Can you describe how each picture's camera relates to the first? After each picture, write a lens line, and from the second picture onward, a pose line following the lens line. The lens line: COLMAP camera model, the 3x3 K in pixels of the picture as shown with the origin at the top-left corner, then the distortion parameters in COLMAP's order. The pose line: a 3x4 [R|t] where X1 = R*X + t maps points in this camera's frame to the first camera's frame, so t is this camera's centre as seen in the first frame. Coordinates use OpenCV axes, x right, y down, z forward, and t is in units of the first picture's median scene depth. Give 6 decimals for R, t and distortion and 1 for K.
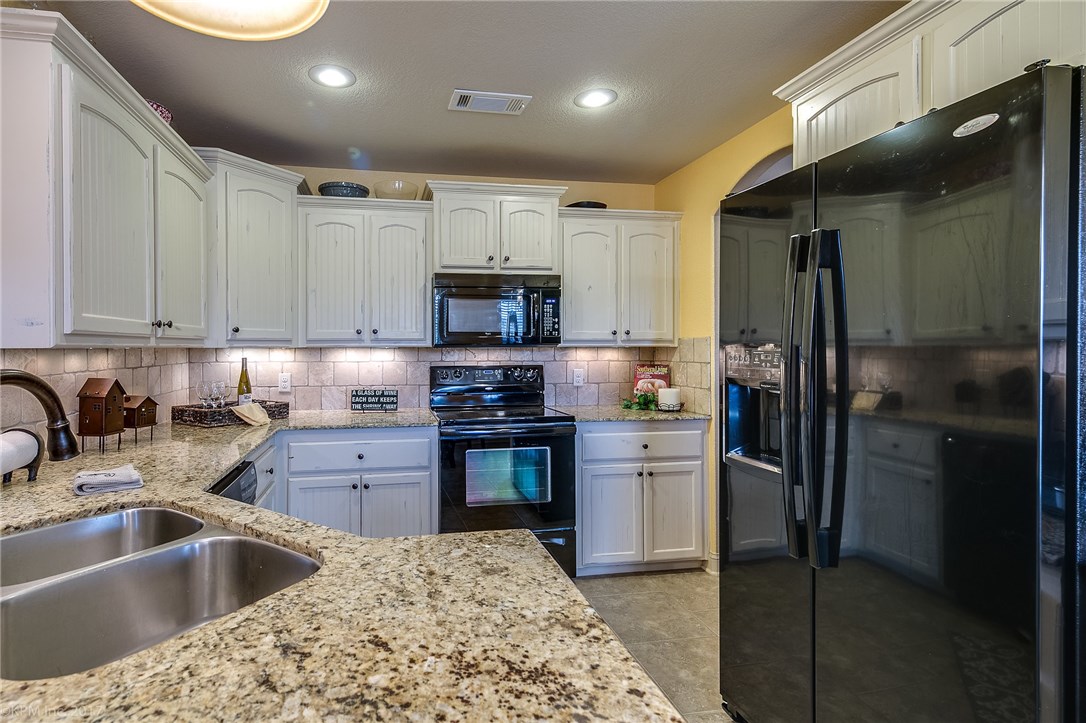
lens RADIAL K [[531.3, 0, 484.6], [0, 531.3, 349.7], [0, 0, 1]] dist [0.004456, 0.000306]
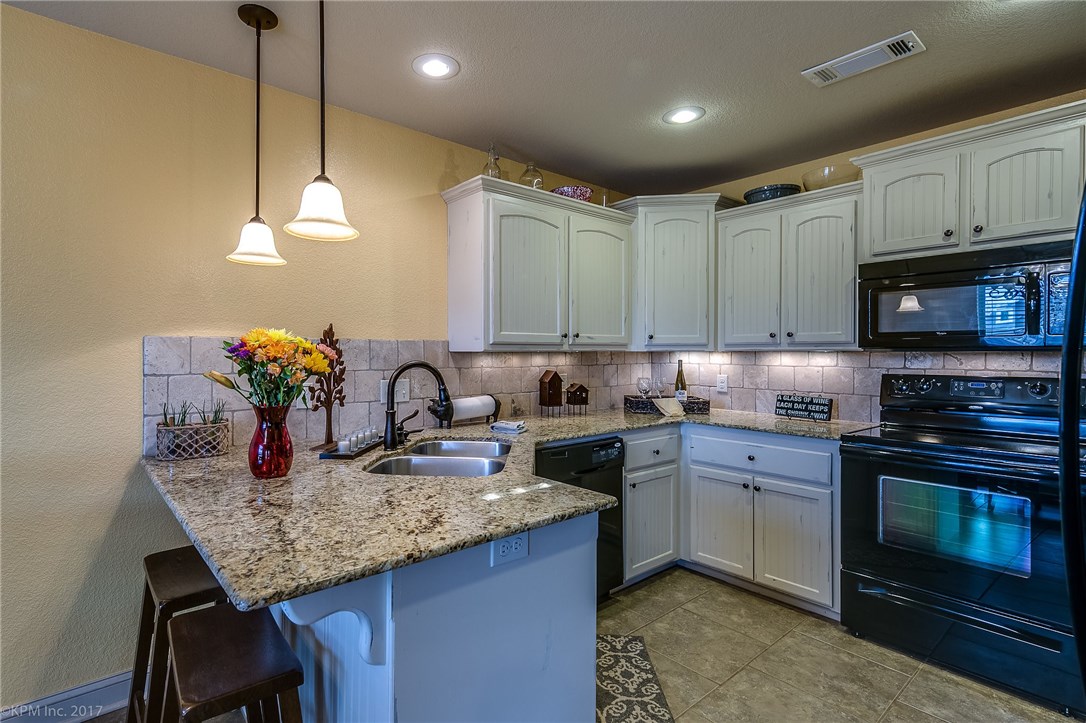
lens RADIAL K [[524.1, 0, 466.3], [0, 524.1, 353.1], [0, 0, 1]] dist [0.015370, 0.000035]
pose [[0.457018, 0.004390, -0.889447, 0.374731], [-0.003835, 0.999988, 0.002965, -0.001322], [0.889449, 0.002056, 0.457029, 0.045975]]
